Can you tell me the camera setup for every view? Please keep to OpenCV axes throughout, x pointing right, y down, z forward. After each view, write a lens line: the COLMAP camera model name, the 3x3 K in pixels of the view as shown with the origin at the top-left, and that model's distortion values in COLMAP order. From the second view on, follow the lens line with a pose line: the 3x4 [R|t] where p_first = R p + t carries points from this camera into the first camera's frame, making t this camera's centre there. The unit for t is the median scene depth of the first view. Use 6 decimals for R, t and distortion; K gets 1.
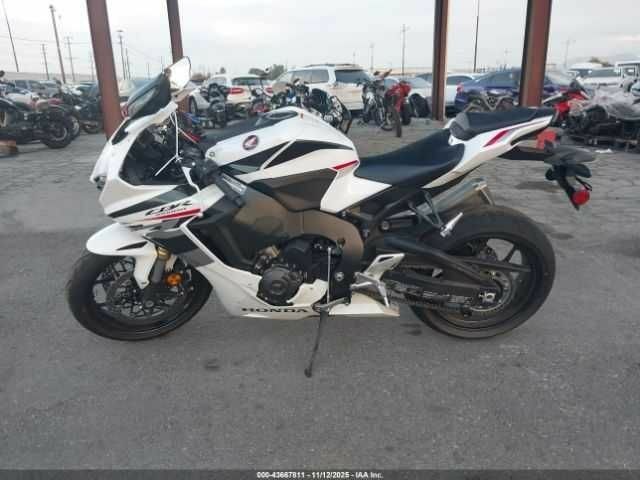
lens RADIAL K [[512.7, 0, 314.9], [0, 512.7, 241.4], [0, 0, 1]] dist [0.028220, -0.034718]
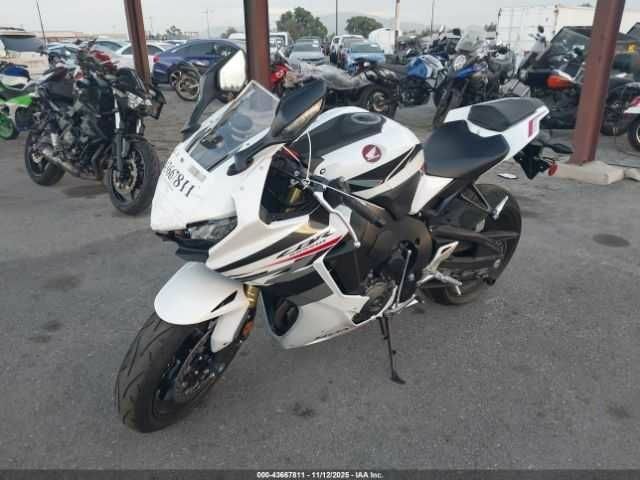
lens RADIAL K [[512.7, 0, 320.2], [0, 512.7, 239.4], [0, 0, 1]] dist [0.028220, -0.034718]
pose [[0.803909, -0.195701, 0.561633, -0.678537], [0.164652, 0.980637, 0.106023, -0.145027], [-0.571507, 0.007241, 0.820565, 0.298764]]
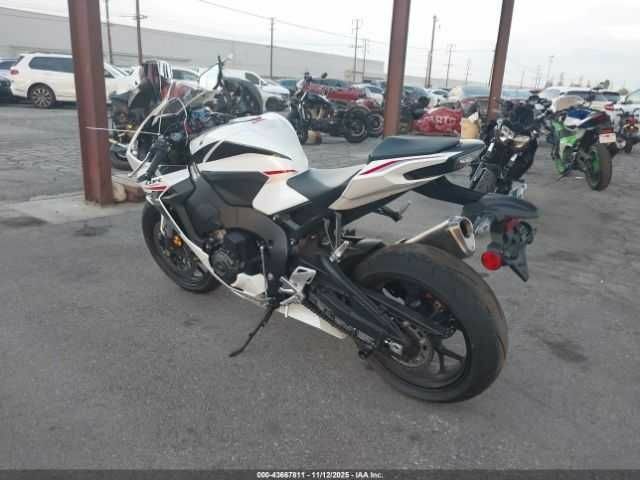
lens RADIAL K [[512.7, 0, 316.5], [0, 512.7, 239.4], [0, 0, 1]] dist [0.028220, -0.034718]
pose [[0.771490, 0.233347, -0.591905, 0.766576], [-0.244650, 0.967590, 0.062576, -0.099405], [0.587324, 0.096533, 0.803575, 0.213652]]
